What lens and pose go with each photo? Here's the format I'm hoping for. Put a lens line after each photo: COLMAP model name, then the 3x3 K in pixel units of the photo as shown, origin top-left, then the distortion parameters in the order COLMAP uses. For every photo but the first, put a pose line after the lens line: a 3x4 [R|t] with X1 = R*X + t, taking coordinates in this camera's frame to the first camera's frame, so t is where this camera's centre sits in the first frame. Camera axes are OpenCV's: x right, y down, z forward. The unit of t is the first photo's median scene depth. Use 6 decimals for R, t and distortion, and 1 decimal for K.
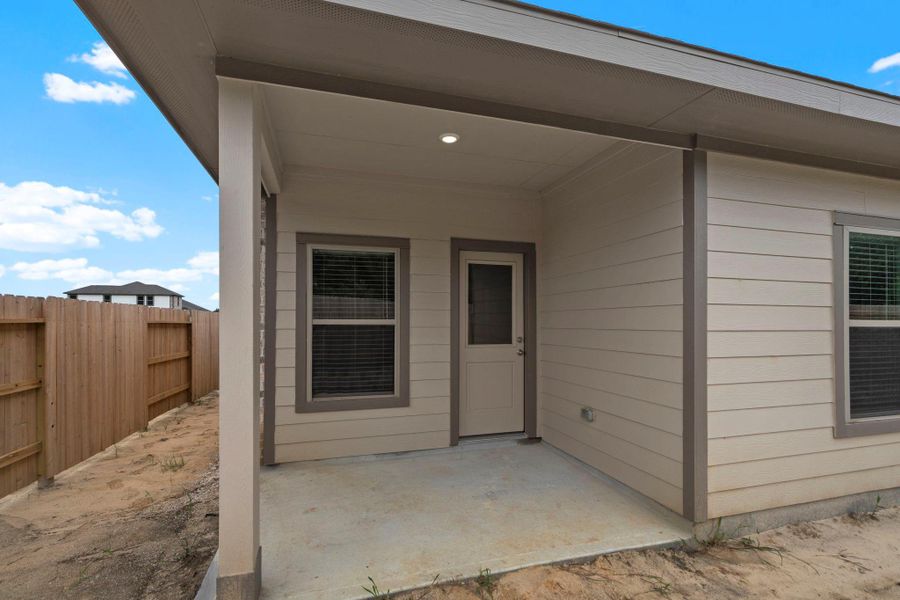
lens RADIAL K [[427.6, 0, 442.1], [0, 427.6, 322.1], [0, 0, 1]] dist [-0.000230, -0.000095]
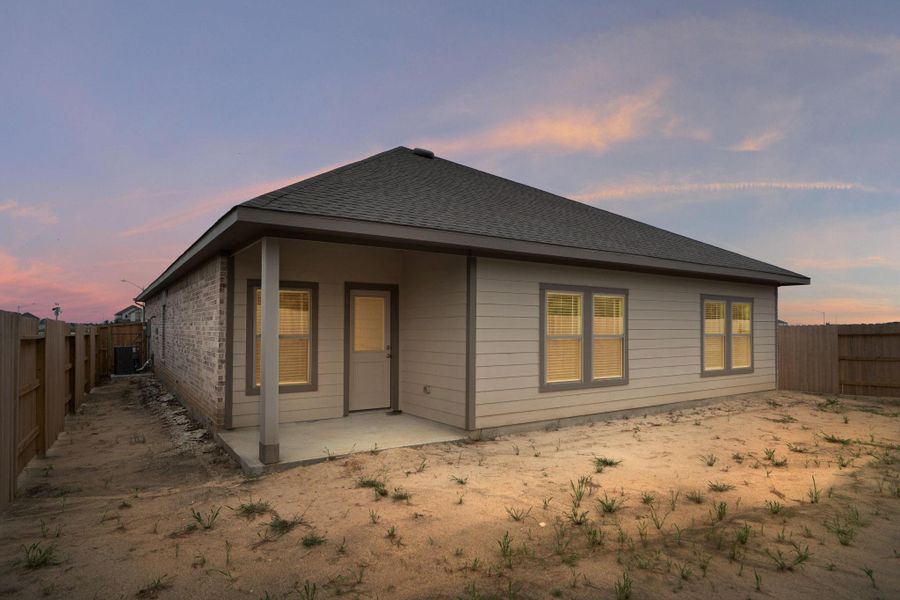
lens RADIAL K [[487.6, 0, 450.2], [0, 487.6, 320.7], [0, 0, 1]] dist [-0.003349, -0.000454]
pose [[0.951753, 0.008483, 0.306749, -0.181395], [-0.002119, 0.999776, -0.021074, -0.023214], [-0.306859, 0.019408, 0.951557, -0.925732]]
